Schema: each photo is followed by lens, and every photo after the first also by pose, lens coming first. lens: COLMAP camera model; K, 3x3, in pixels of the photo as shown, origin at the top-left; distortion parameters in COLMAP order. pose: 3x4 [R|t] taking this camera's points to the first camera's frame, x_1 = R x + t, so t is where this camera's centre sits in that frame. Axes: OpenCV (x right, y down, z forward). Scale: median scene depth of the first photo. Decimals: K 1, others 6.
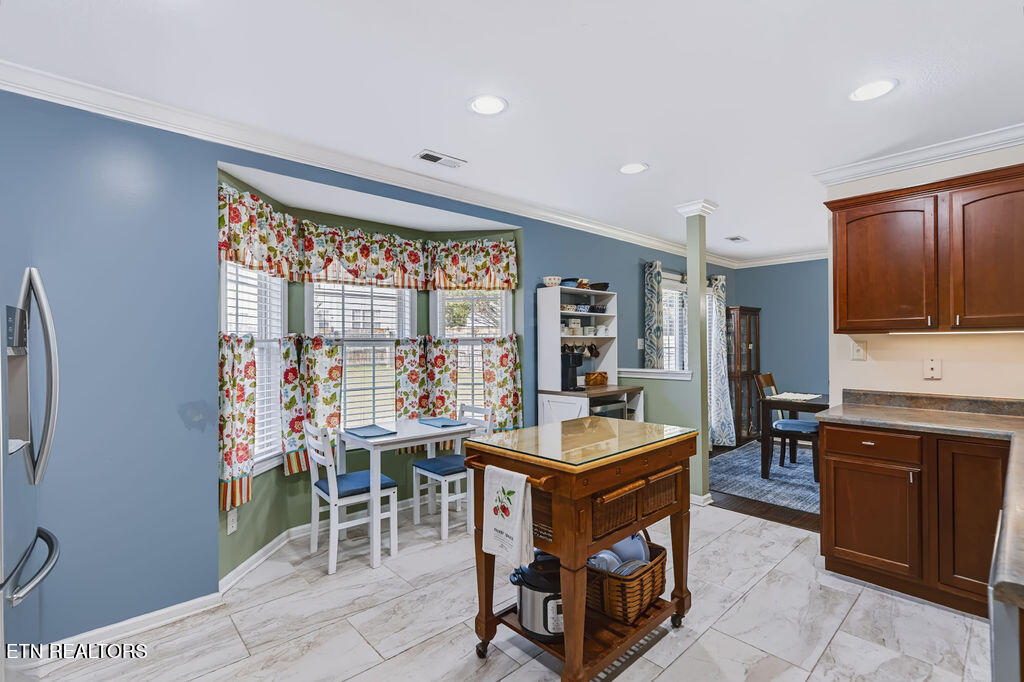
lens RADIAL K [[471.1, 0, 512.0], [0, 471.1, 341.0], [0, 0, 1]] dist [0.000842, 0.000499]
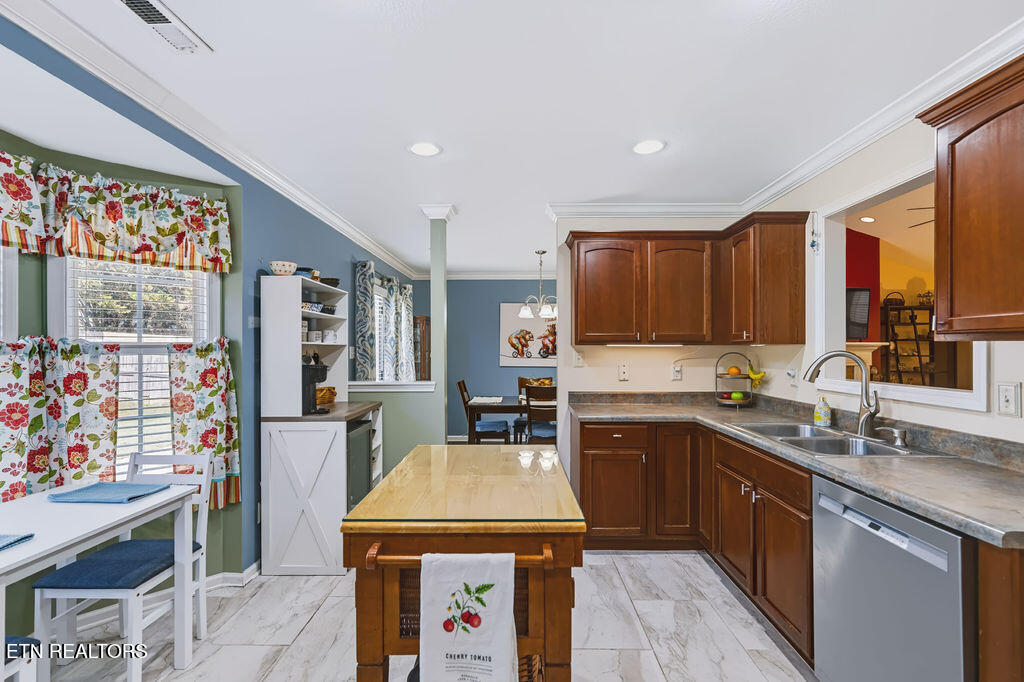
lens RADIAL K [[466.1, 0, 506.5], [0, 466.1, 349.6], [0, 0, 1]] dist [-0.018040, 0.013534]
pose [[0.694557, 0.005511, 0.719417, -0.195642], [-0.006765, 0.999976, -0.001129, -0.000559], [-0.719406, -0.004083, 0.694578, 0.242617]]
